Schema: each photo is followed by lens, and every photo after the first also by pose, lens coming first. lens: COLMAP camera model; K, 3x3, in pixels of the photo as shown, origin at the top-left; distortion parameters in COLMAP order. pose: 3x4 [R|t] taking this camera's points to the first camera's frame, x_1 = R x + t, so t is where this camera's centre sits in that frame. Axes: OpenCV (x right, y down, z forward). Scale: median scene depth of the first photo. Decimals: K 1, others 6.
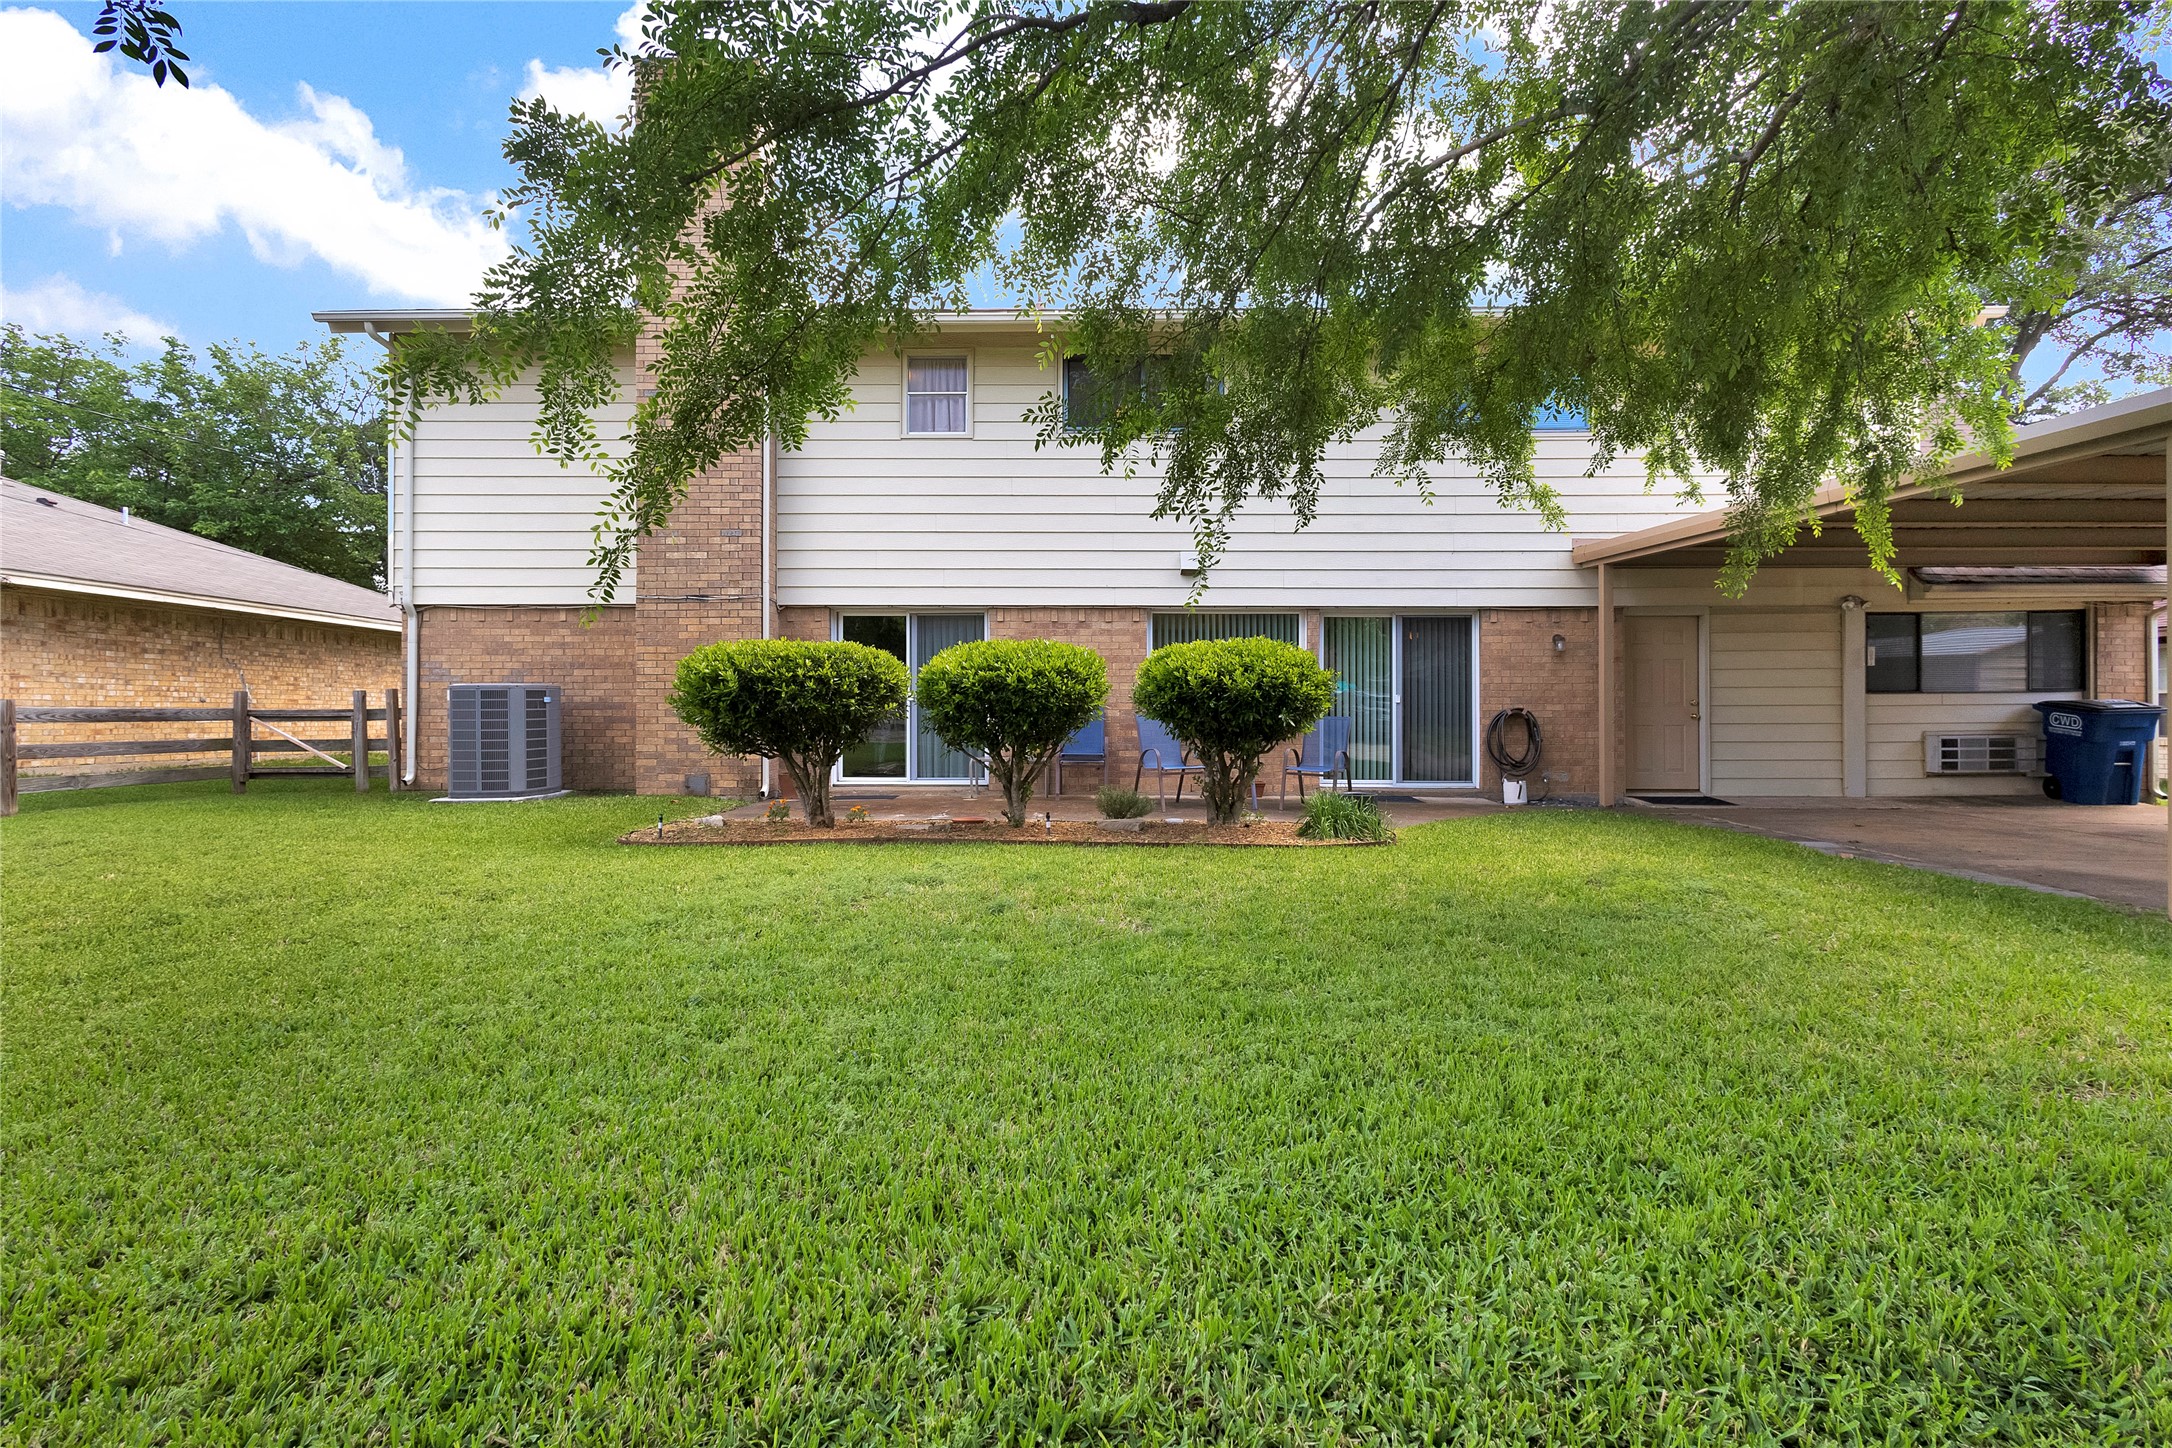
lens RADIAL K [[1032.1, 0, 1083.4], [0, 1032.1, 712.7], [0, 0, 1]] dist [0.001423, 0.001240]
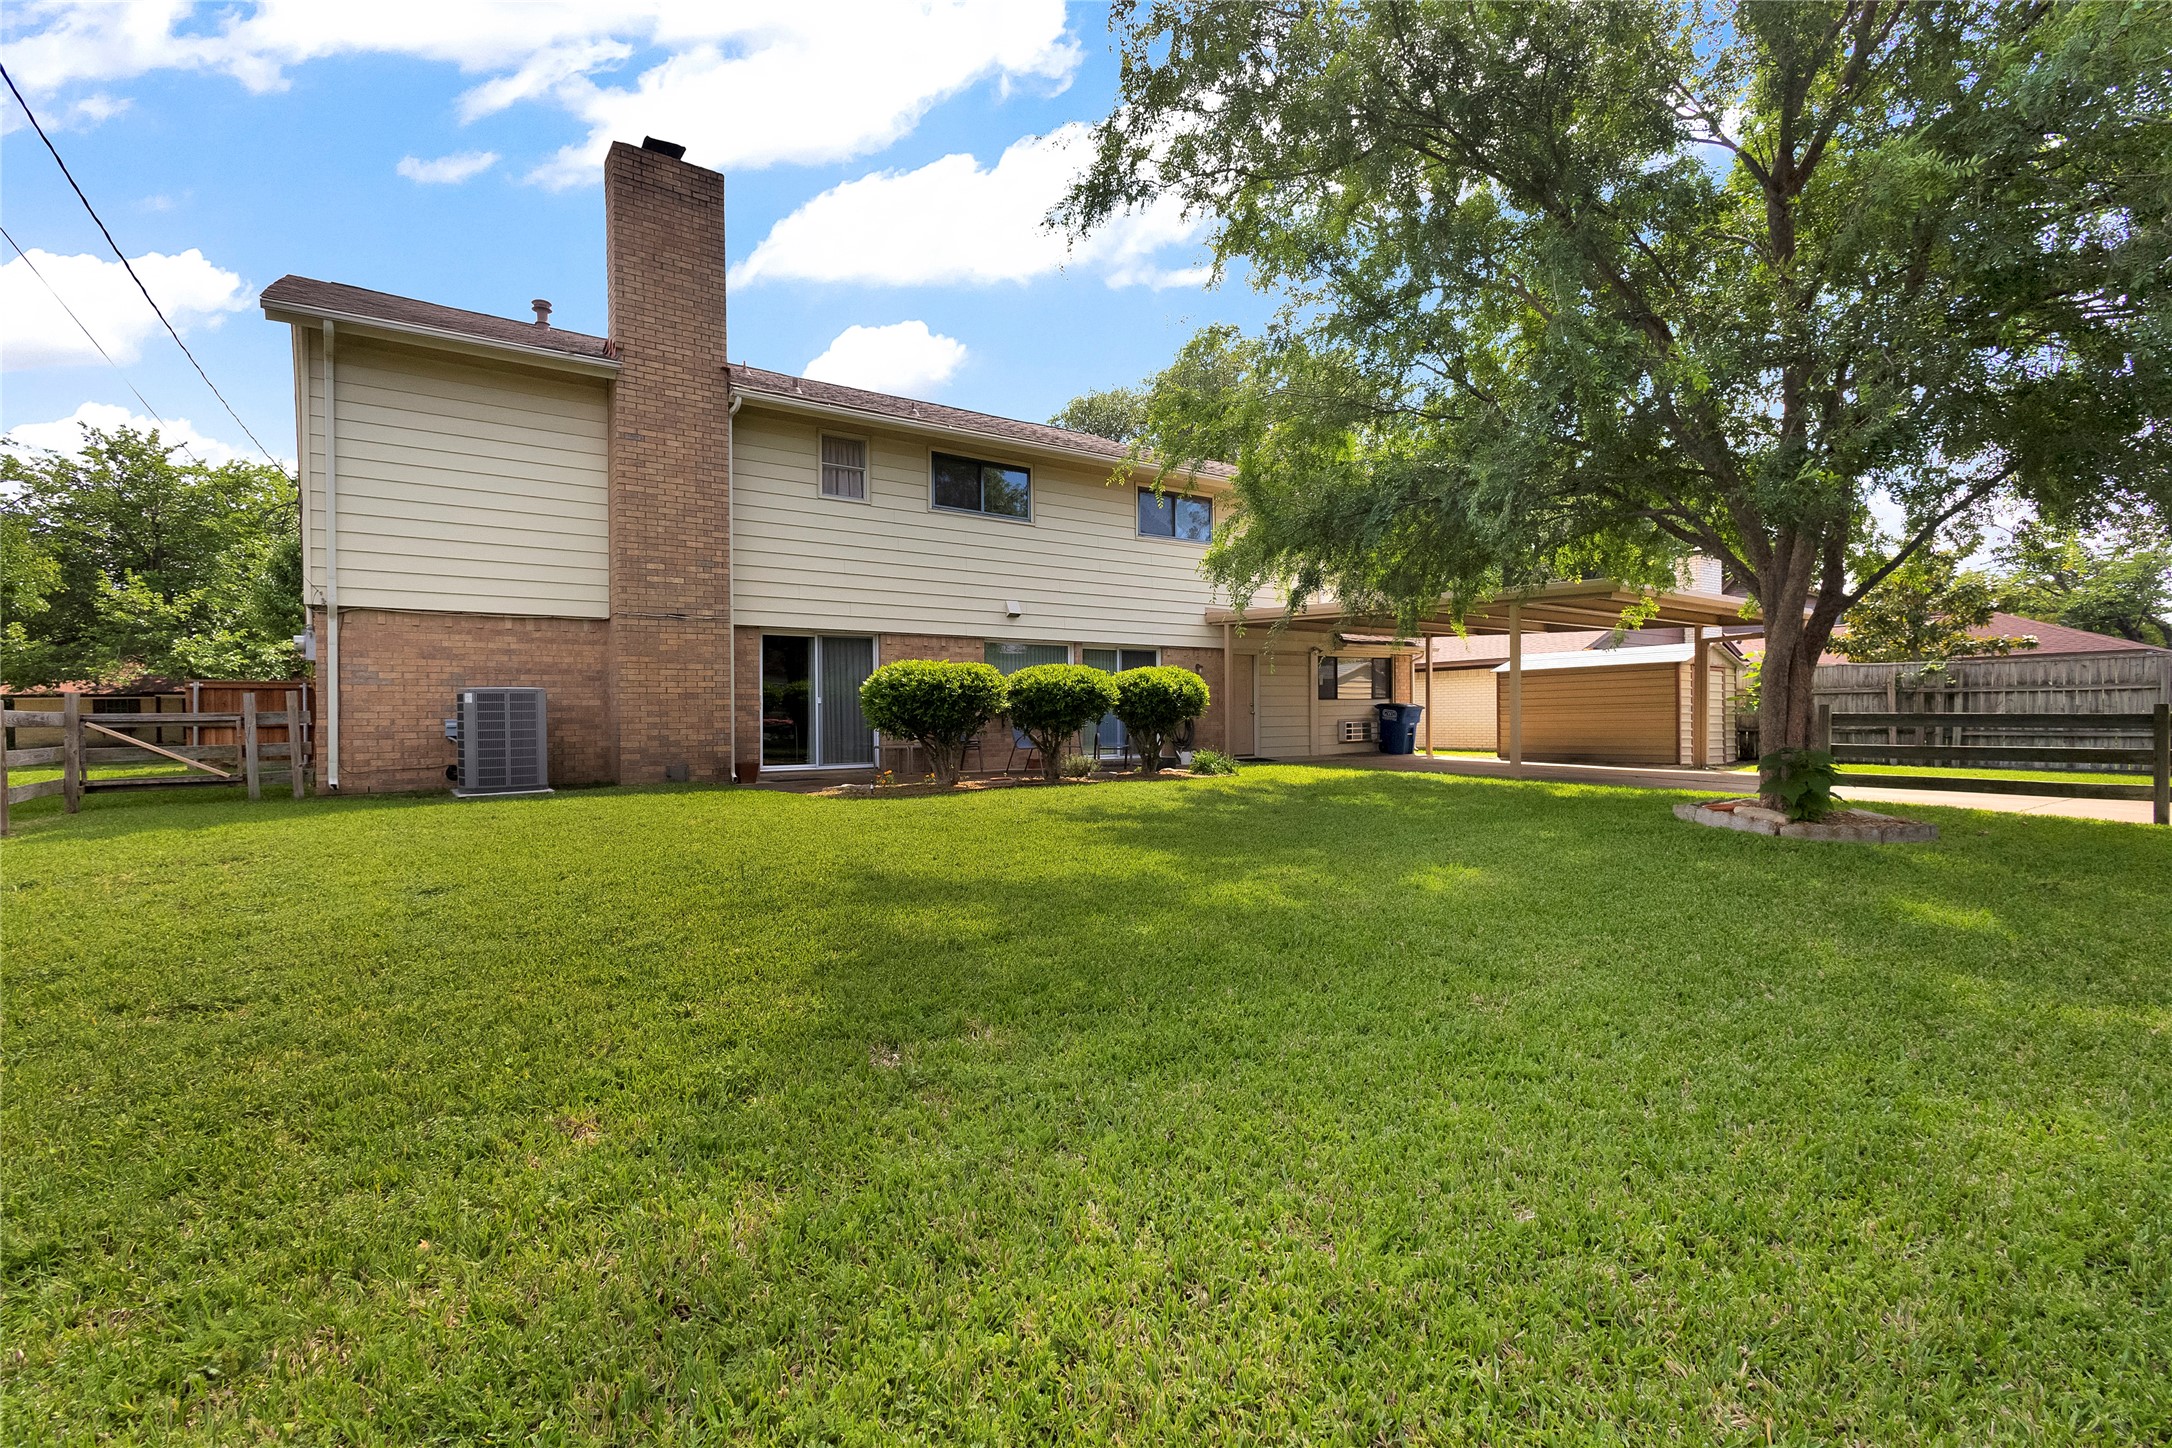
lens RADIAL K [[1032.1, 0, 1083.4], [0, 1032.1, 712.7], [0, 0, 1]] dist [0.001423, 0.001240]
pose [[0.794965, -0.005507, 0.606630, -0.705876], [0.011960, 0.999907, -0.006596, 0.012420], [-0.606537, 0.012499, 0.794957, -0.218365]]
